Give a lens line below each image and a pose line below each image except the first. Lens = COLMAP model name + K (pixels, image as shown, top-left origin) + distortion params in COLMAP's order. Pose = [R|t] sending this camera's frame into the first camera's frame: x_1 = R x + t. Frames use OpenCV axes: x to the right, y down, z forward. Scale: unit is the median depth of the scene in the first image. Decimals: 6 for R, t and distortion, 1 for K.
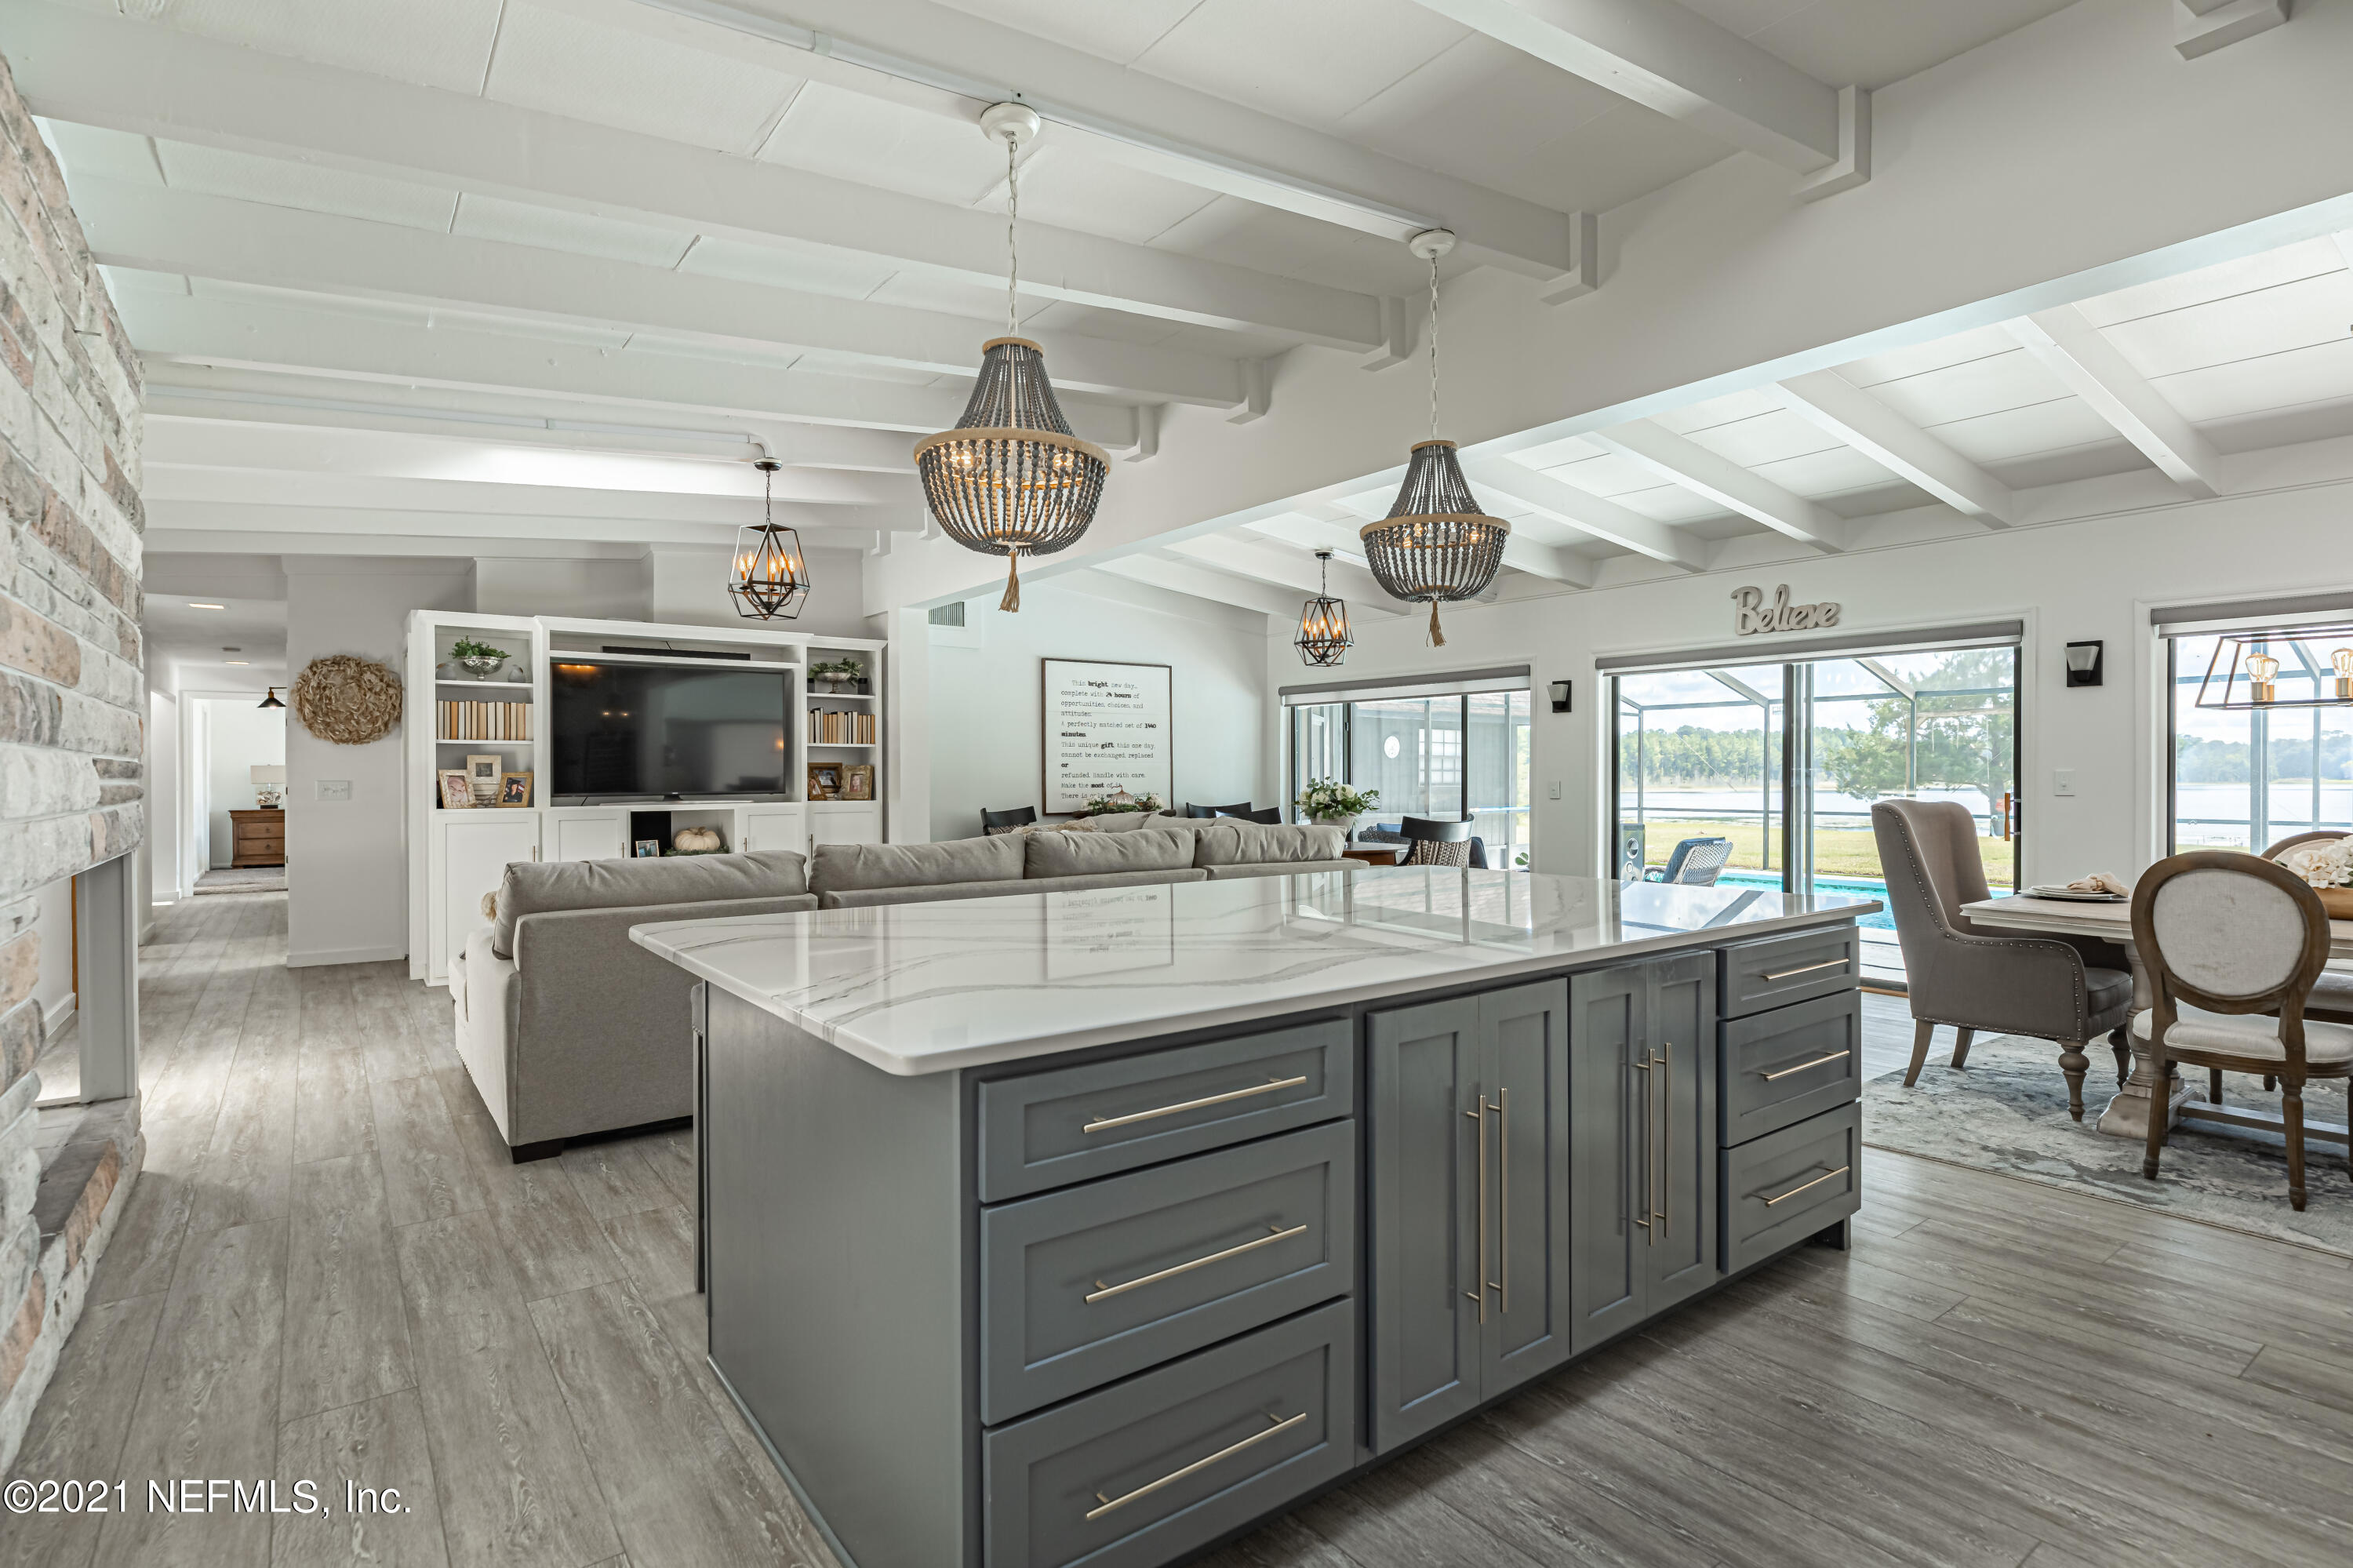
lens RADIAL K [[1190.7, 0, 1164.0], [0, 1190.7, 776.7], [0, 0, 1]] dist [-0.013550, 0.000224]
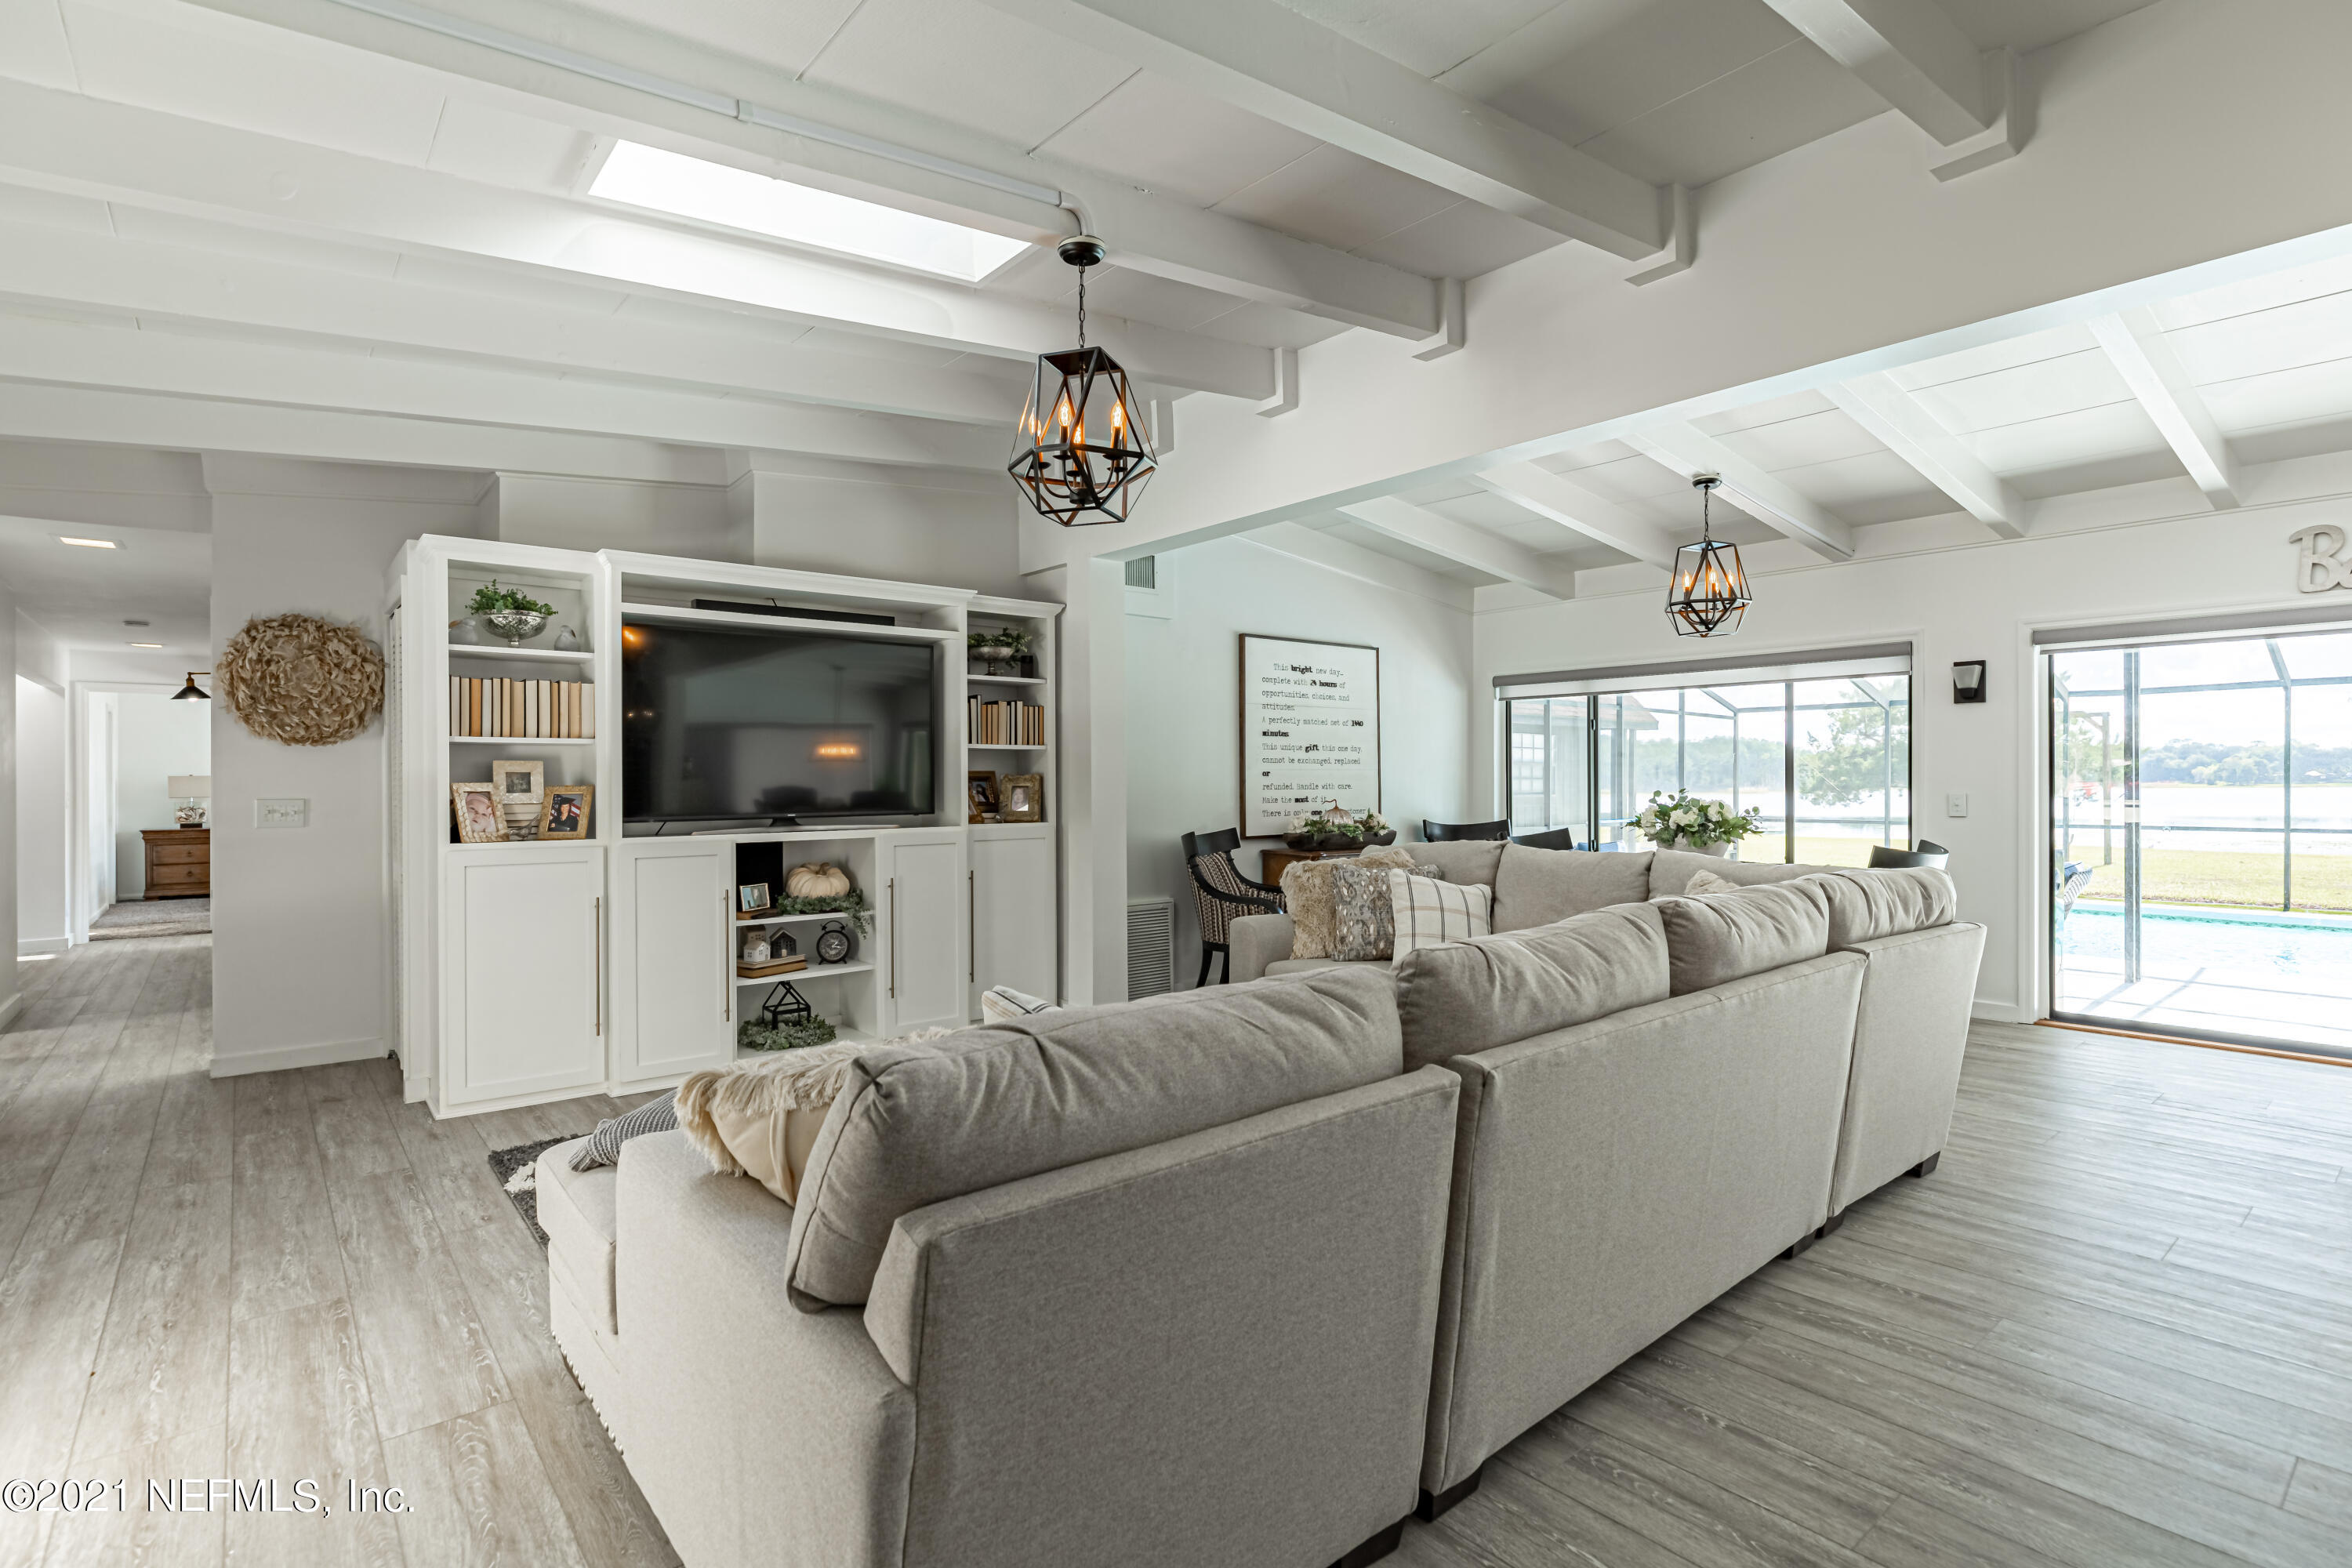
lens RADIAL K [[1190.1, 0, 1192.0], [0, 1190.1, 779.7], [0, 0, 1]] dist [-0.013550, 0.000224]
pose [[0.998564, -0.002431, 0.053524, -0.211440], [0.002696, 0.999984, -0.004879, -0.002770], [-0.053511, 0.005016, 0.998555, 0.288277]]
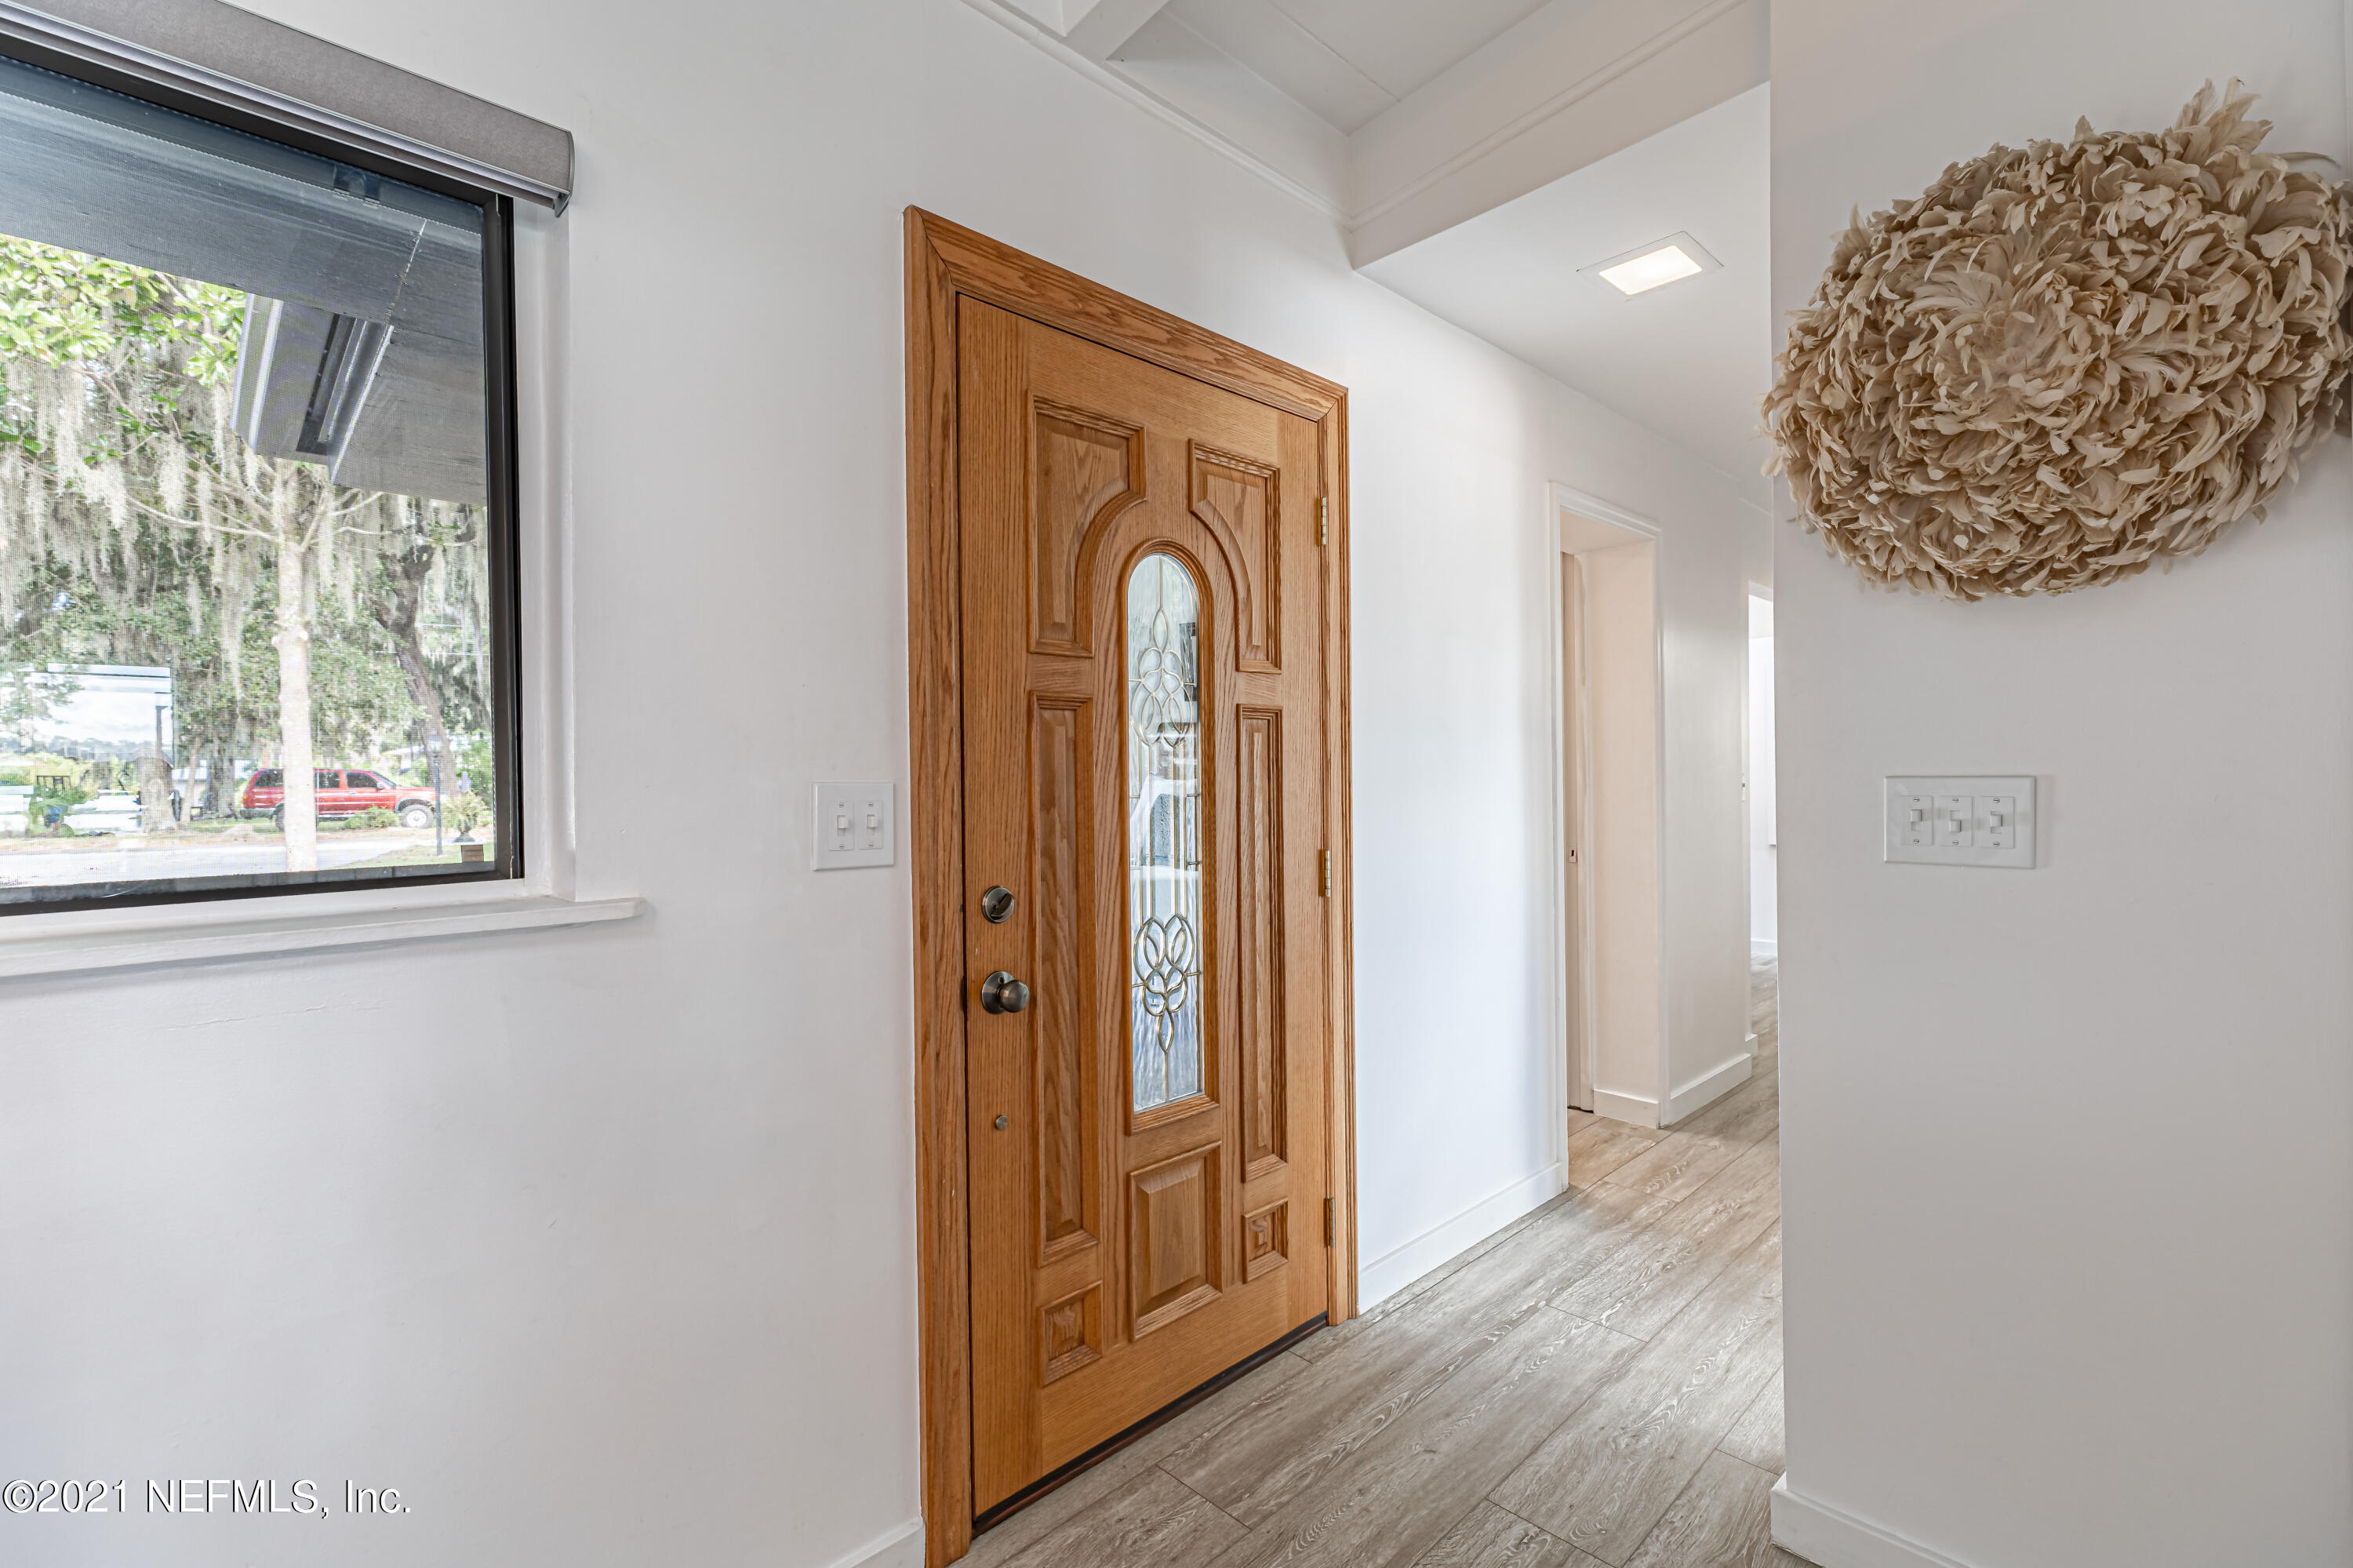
lens RADIAL K [[1047.9, 0, 1182.8], [0, 1047.9, 775.8], [0, 0, 1]] dist [-0.003609, -0.000425]
pose [[0.136404, 0.001473, -0.990652, -0.522330], [0.000189, 0.999999, 0.001513, 0.003025], [0.990653, -0.000393, 0.136404, 0.817274]]
